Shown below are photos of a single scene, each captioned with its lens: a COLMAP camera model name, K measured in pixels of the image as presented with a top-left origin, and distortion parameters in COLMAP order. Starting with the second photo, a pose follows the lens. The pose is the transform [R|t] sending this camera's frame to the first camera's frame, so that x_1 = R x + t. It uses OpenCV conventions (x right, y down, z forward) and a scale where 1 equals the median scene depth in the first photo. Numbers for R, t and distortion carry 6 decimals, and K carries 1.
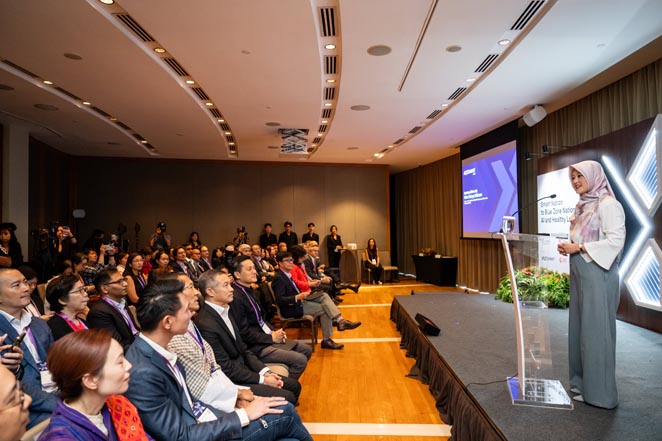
lens RADIAL K [[444.4, 0, 335.2], [0, 444.4, 217.5], [0, 0, 1]] dist [-0.000364, 0.002420]
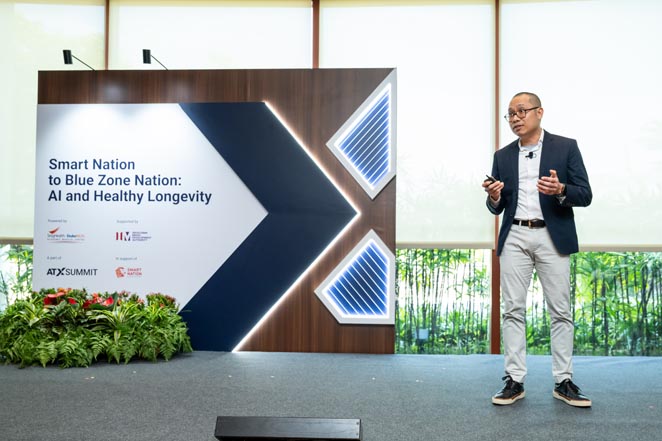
lens RADIAL K [[602.6, 0, 377.4], [0, 602.6, 245.9], [0, 0, 1]] dist [0.002875, 0.000000]
pose [[0.038824, 0.031986, 0.998734, -0.176519], [-0.039795, 0.998744, -0.030439, 0.063564], [-0.998453, -0.038563, 0.040048, 0.571726]]
